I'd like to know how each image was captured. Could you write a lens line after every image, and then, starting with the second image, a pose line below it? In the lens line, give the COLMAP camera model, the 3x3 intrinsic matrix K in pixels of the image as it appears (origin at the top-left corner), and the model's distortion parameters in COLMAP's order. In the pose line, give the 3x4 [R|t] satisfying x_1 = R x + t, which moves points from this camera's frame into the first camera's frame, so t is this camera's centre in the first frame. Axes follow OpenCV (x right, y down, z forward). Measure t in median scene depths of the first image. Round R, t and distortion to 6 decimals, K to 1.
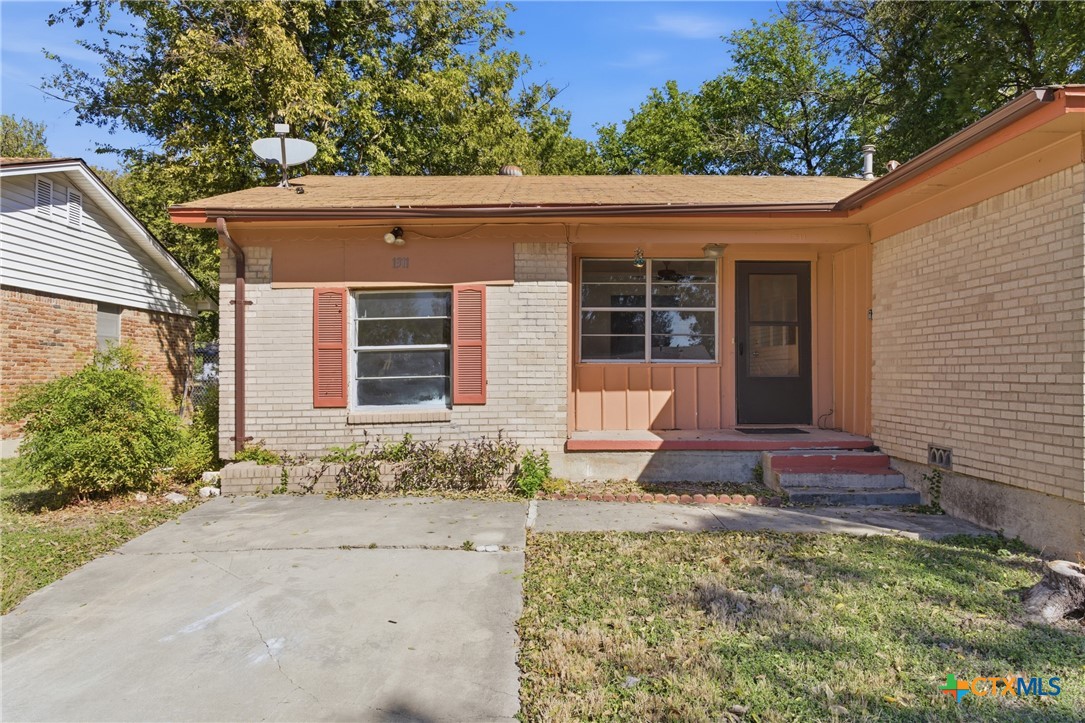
lens RADIAL K [[760.9, 0, 537.7], [0, 760.9, 353.2], [0, 0, 1]] dist [-0.003882, -0.001284]
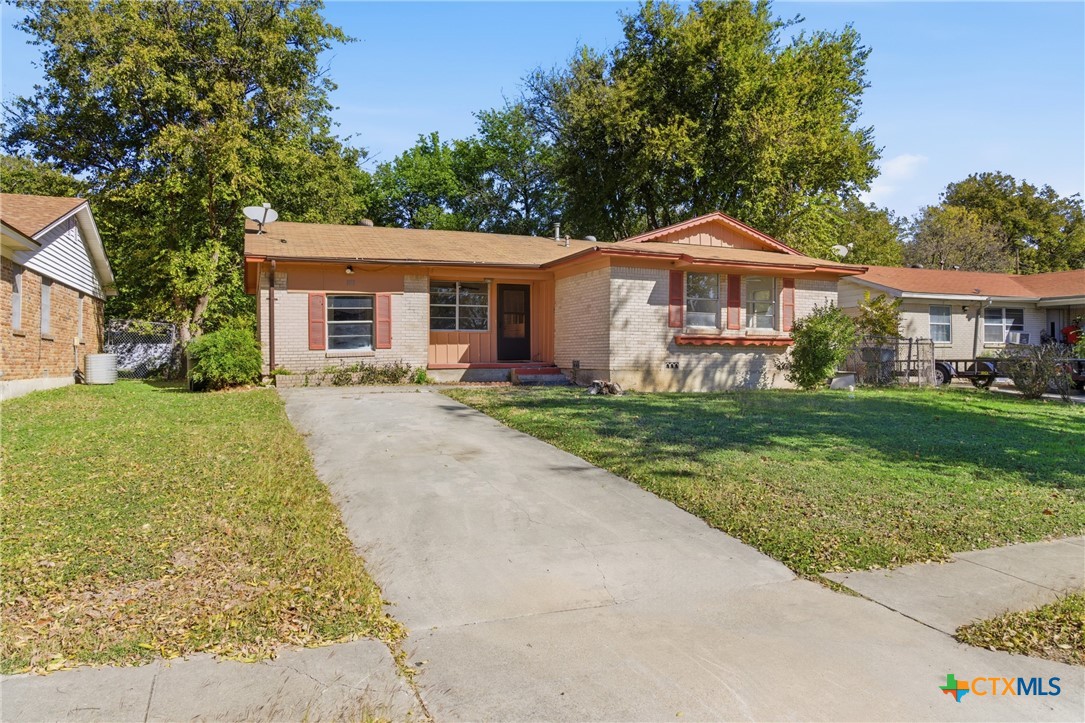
lens RADIAL K [[760.9, 0, 540.4], [0, 760.9, 354.3], [0, 0, 1]] dist [-0.003882, -0.001284]
pose [[0.934108, -0.001374, 0.356987, -0.449151], [-0.004950, 0.999847, 0.016800, 0.045808], [-0.356956, -0.017460, 0.933958, -1.202223]]
